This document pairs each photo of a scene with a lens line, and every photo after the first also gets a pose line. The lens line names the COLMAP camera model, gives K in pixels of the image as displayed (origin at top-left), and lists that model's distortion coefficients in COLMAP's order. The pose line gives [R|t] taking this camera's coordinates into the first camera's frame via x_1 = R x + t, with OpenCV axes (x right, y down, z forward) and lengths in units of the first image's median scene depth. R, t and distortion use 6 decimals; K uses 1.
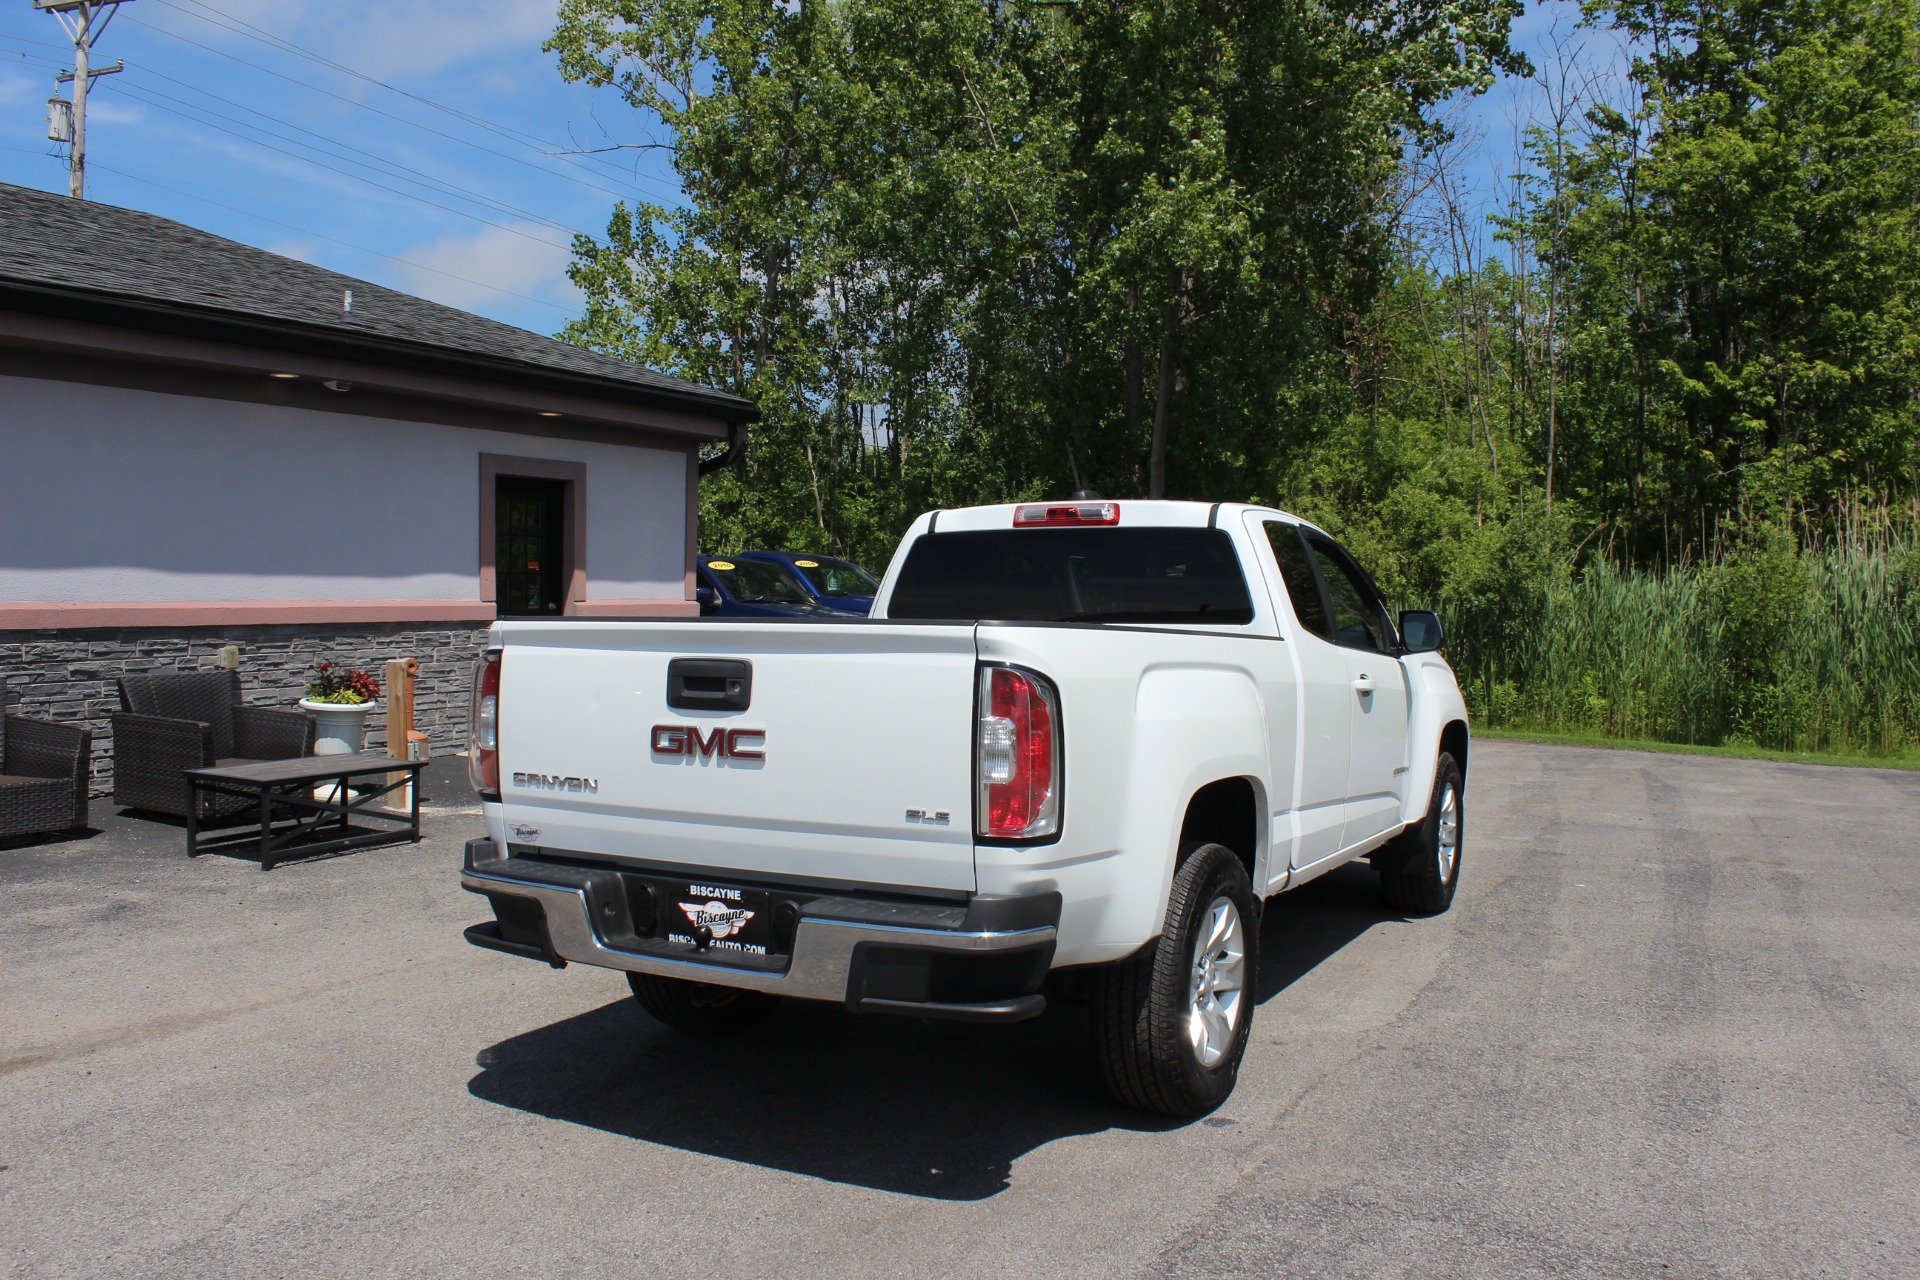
lens RADIAL K [[1599.1, 0, 968.9], [0, 1599.1, 657.3], [0, 0, 1]] dist [-0.167741, 0.150370]
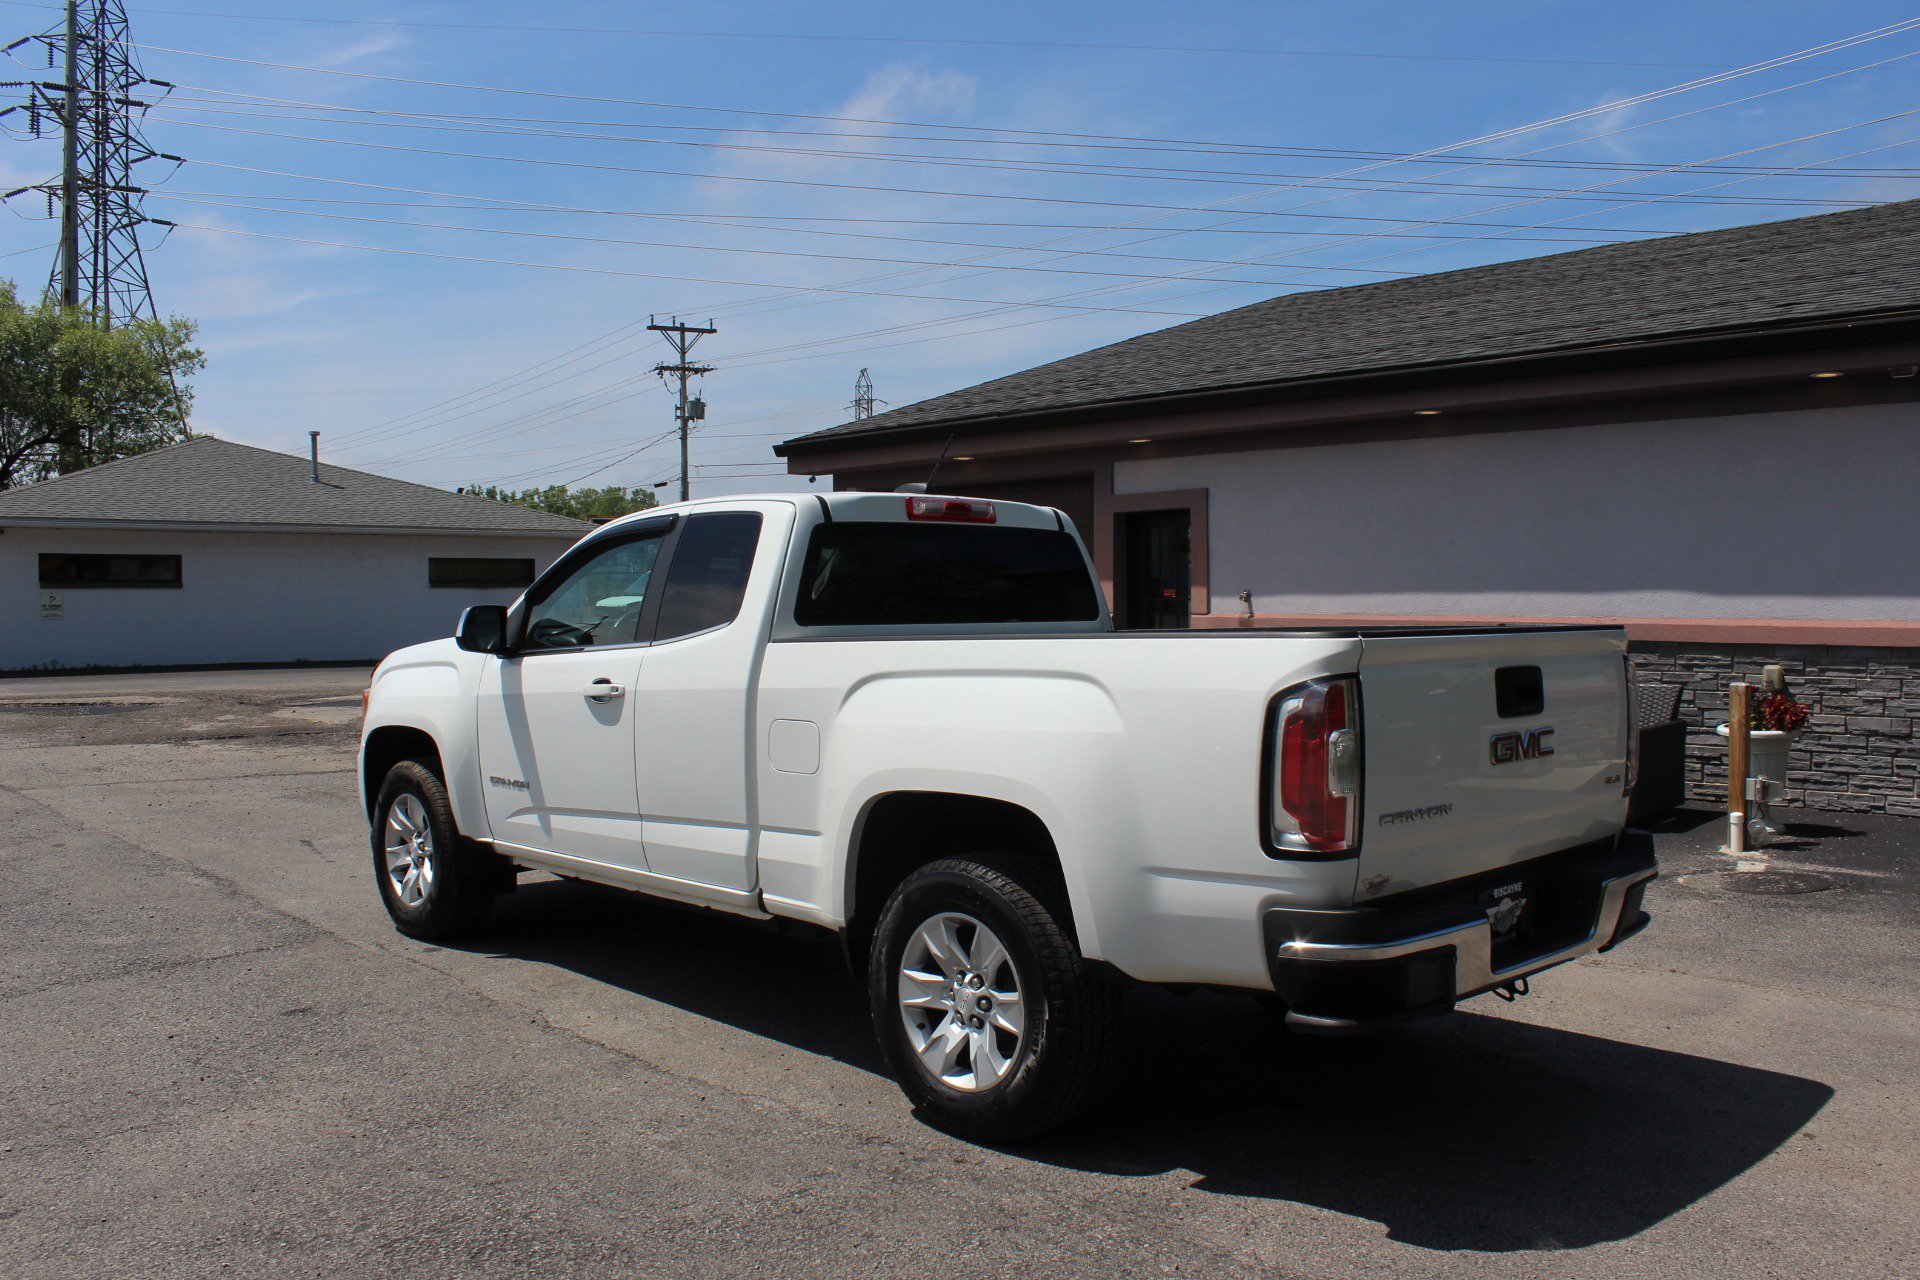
lens RADIAL K [[1605.3, 0, 967.8], [0, 1605.3, 657.2], [0, 0, 1]] dist [-0.166778, 0.149432]
pose [[-0.306103, 0.020287, -0.951782, 0.875379], [-0.049297, 0.998094, 0.037129, -0.034722], [0.950721, 0.058285, -0.304519, 1.198492]]
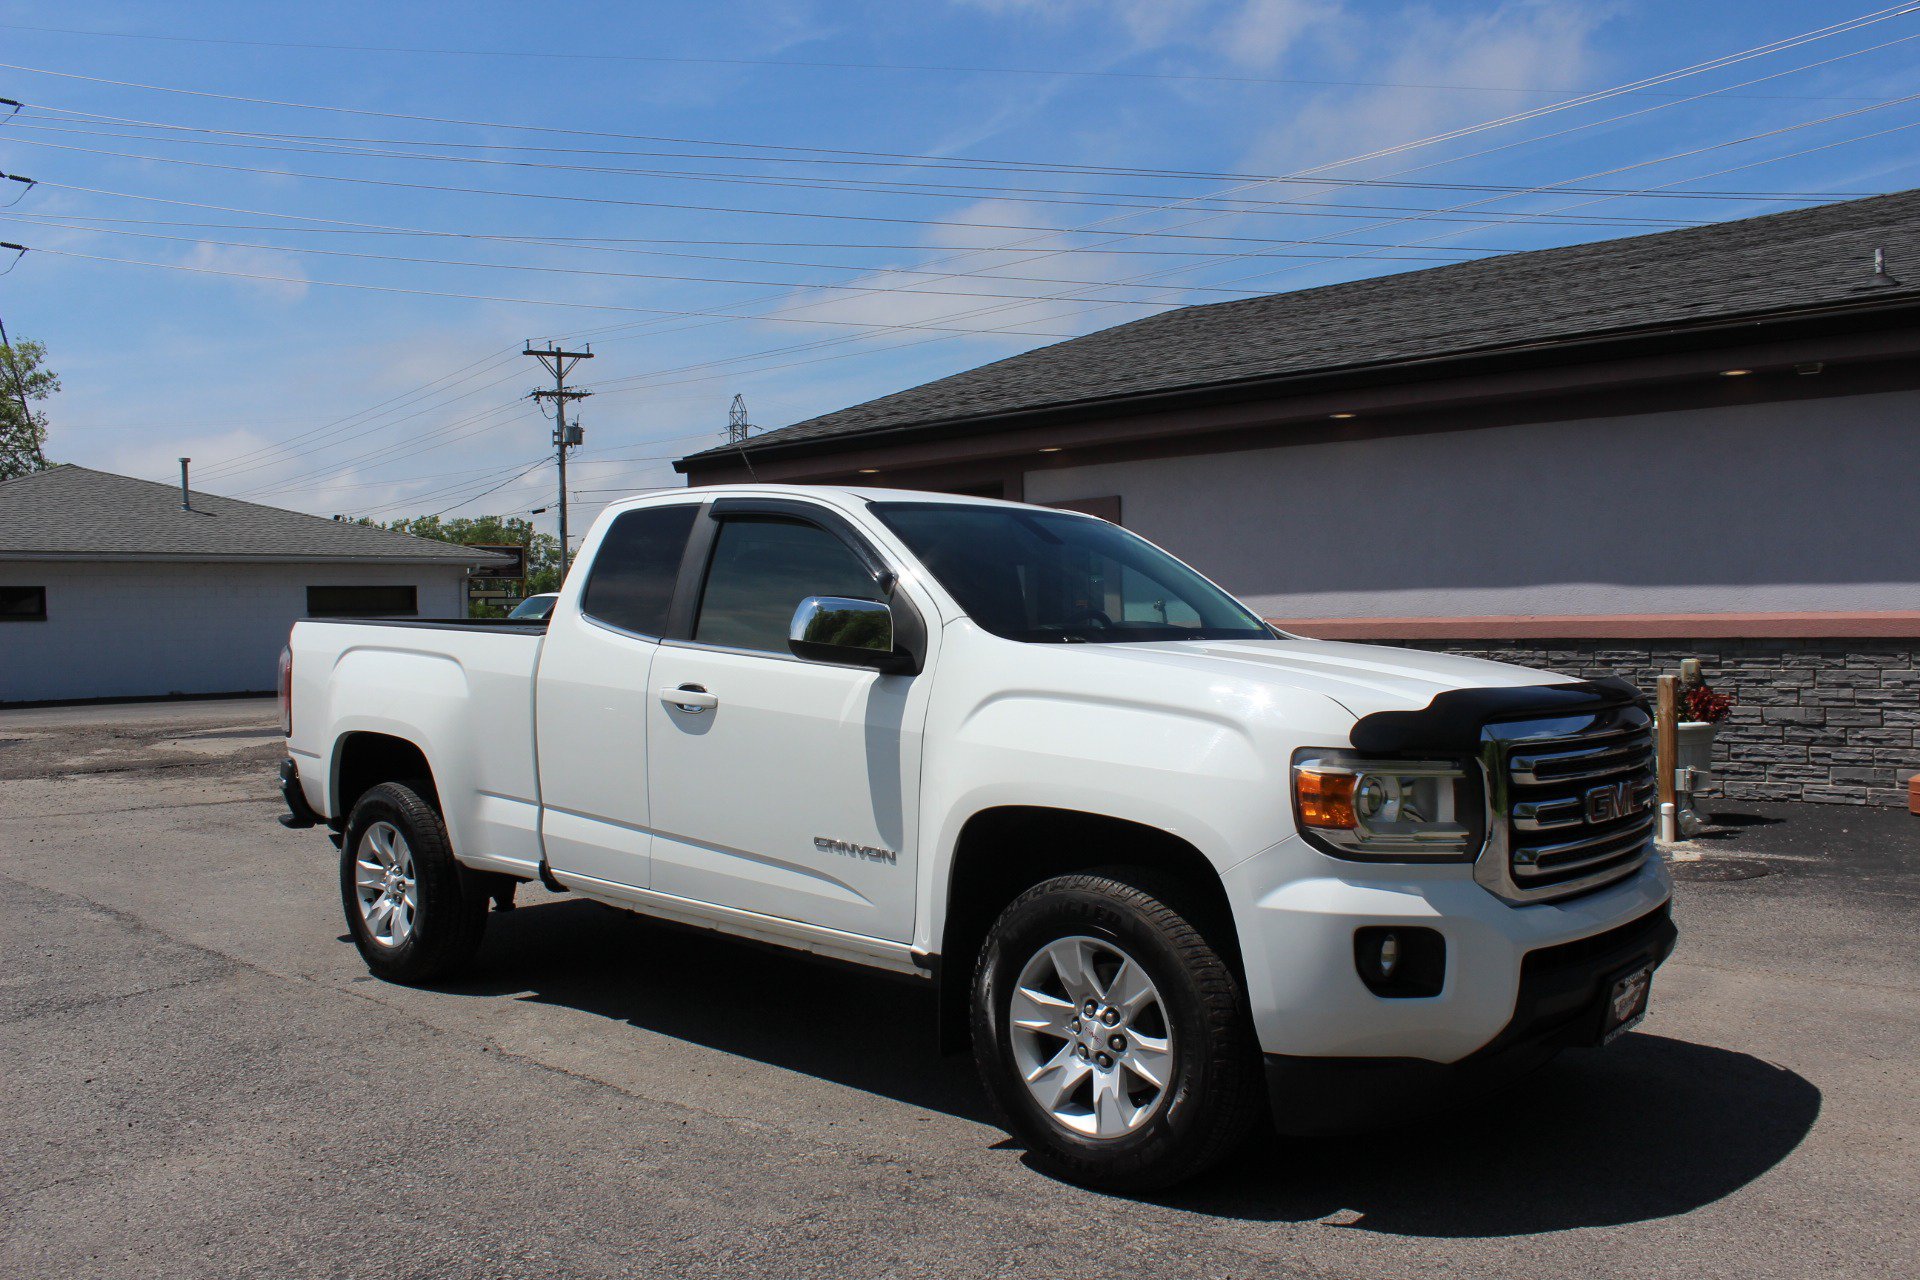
lens RADIAL K [[1599.1, 0, 968.9], [0, 1599.1, 657.3], [0, 0, 1]] dist [-0.167741, 0.150370]
pose [[-0.230985, 0.011654, -0.972887, 0.857219], [-0.031667, 0.999308, 0.019488, -0.019336], [0.972442, 0.035310, -0.230457, 1.148120]]
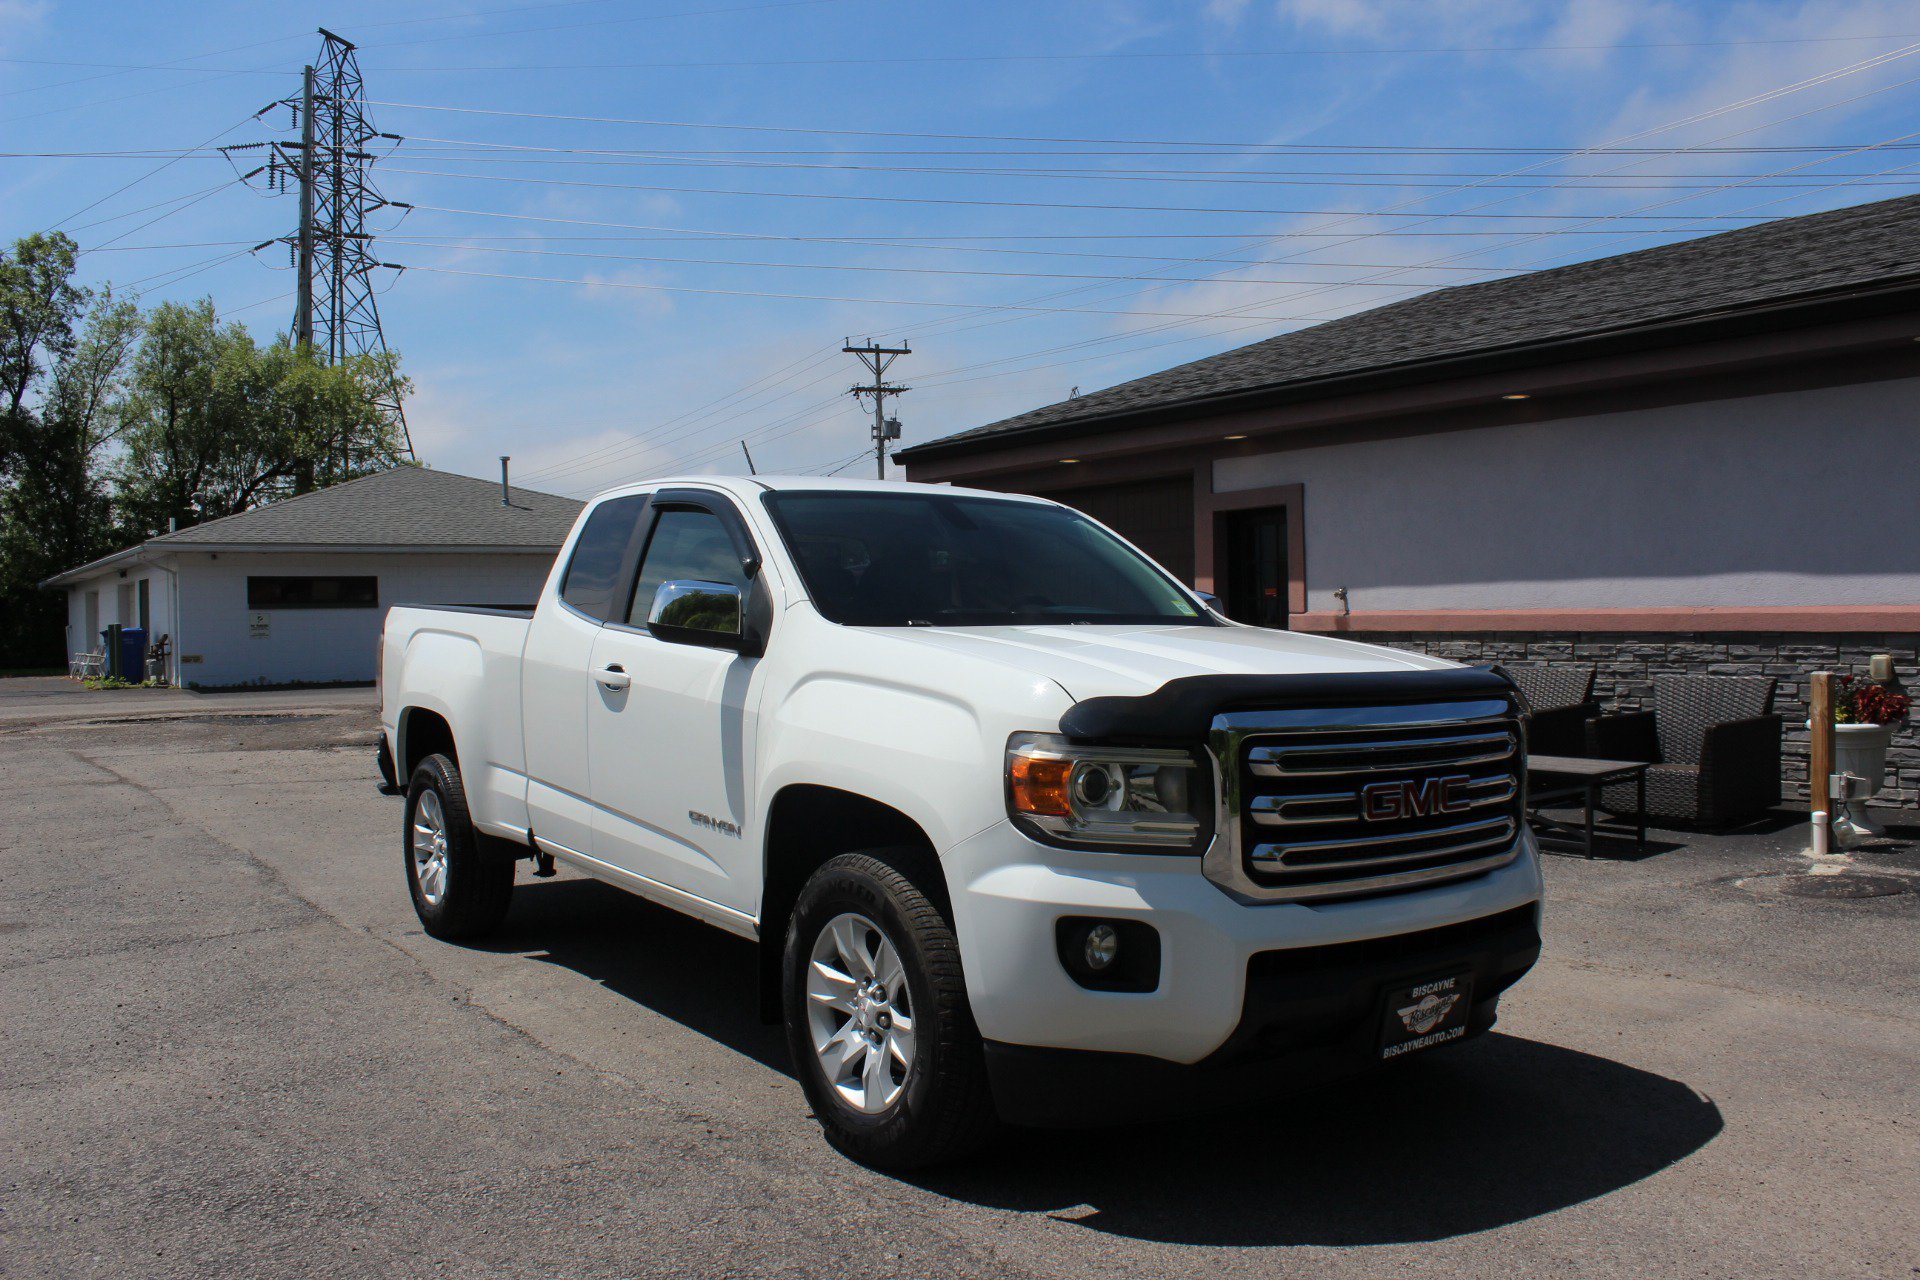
lens RADIAL K [[1595.4, 0, 970.1], [0, 1595.4, 654.9], [0, 0, 1]] dist [-0.168748, 0.151837]
pose [[-0.433494, 0.012039, -0.901076, 0.800096], [-0.035926, 0.998885, 0.030629, -0.022840], [0.900440, 0.045649, -0.432579, 1.333330]]
